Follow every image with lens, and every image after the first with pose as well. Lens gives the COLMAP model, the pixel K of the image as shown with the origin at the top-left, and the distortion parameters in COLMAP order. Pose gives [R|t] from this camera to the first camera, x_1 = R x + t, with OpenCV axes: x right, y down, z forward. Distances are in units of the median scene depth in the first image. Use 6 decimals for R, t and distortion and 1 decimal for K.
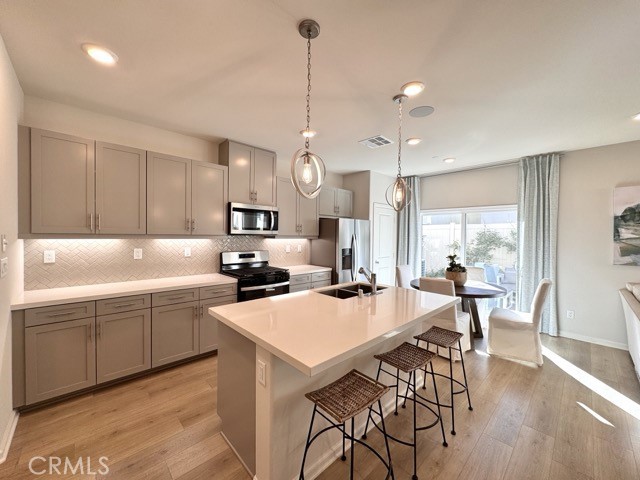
lens RADIAL K [[255.4, 0, 319.8], [0, 255.4, 240.2], [0, 0, 1]] dist [-0.004274, 0.001358]
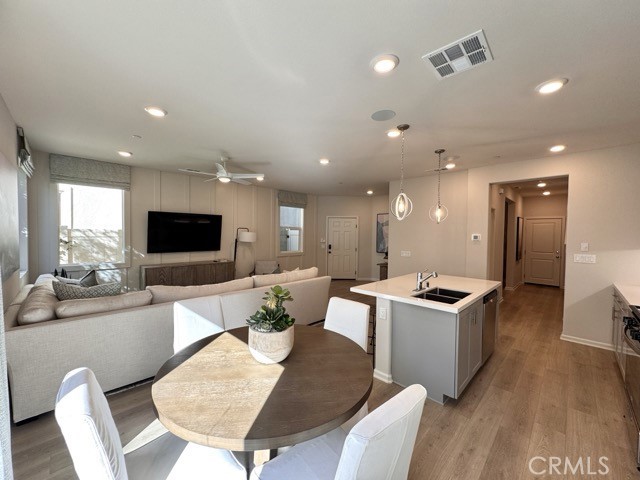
lens RADIAL K [[255.4, 0, 320.2], [0, 255.4, 241.1], [0, 0, 1]] dist [-0.004274, 0.001358]
pose [[-0.999376, -0.021539, -0.027996, 0.428135], [-0.022999, 0.998336, 0.052887, -0.042926], [0.026810, 0.053498, -0.998208, 1.300536]]
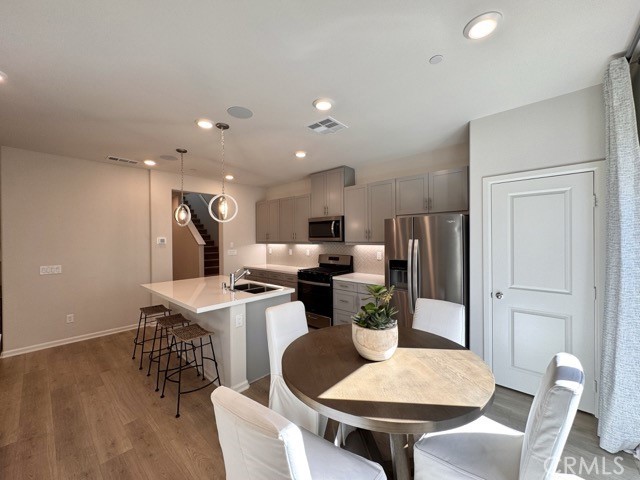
lens RADIAL K [[255.4, 0, 318.3], [0, 255.4, 239.9], [0, 0, 1]] dist [-0.004274, 0.001358]
pose [[0.072959, -0.006393, -0.997314, 0.882985], [-0.009285, 0.999932, -0.007089, -0.017909], [0.997292, 0.009777, 0.072895, 0.793826]]
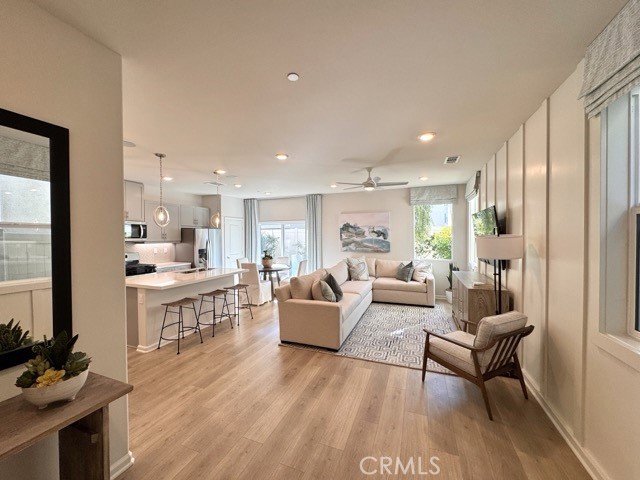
lens RADIAL K [[255.4, 0, 317.9], [0, 255.4, 238.8], [0, 0, 1]] dist [-0.004274, 0.001358]
pose [[0.908365, -0.023499, 0.417516, 0.108700], [0.026584, 0.999645, -0.001573, -0.006277], [-0.417331, 0.012528, 0.908668, -0.681325]]
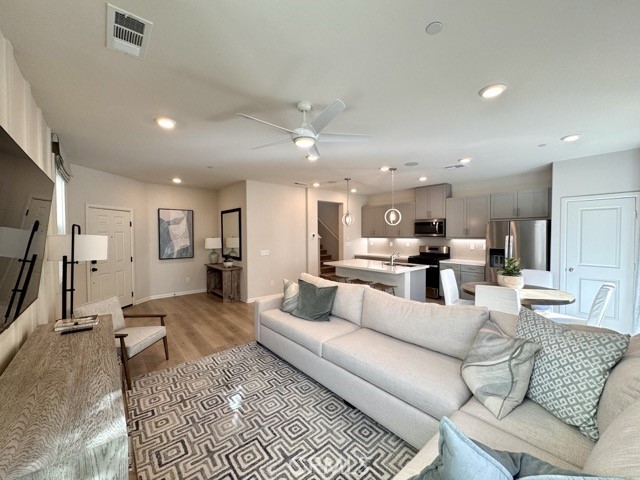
lens RADIAL K [[255.4, 0, 318.5], [0, 255.4, 239.3], [0, 0, 1]] dist [-0.004274, 0.001358]
pose [[-0.056510, 0.011518, -0.998336, 1.379182], [-0.015897, 0.999796, 0.012435, -0.011393], [0.998275, 0.016573, -0.056315, 0.315218]]
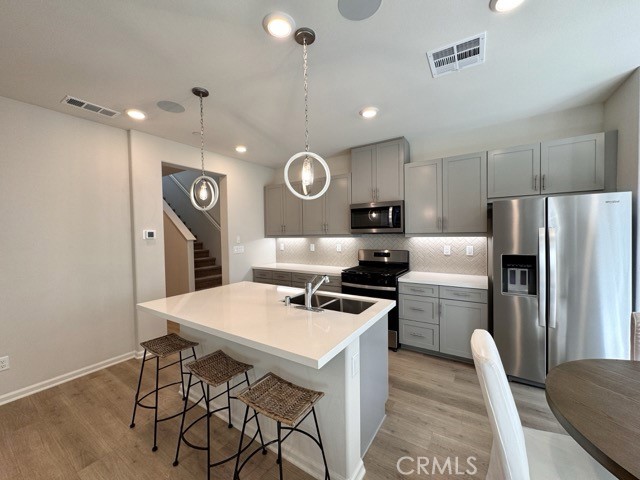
lens RADIAL K [[255.4, 0, 318.0], [0, 255.4, 240.2], [0, 0, 1]] dist [-0.004274, 0.001358]
pose [[0.224084, 0.012368, -0.974491, 0.587050], [0.001879, 0.999912, 0.013123, -0.007432], [0.974568, -0.004772, 0.224041, 0.513365]]
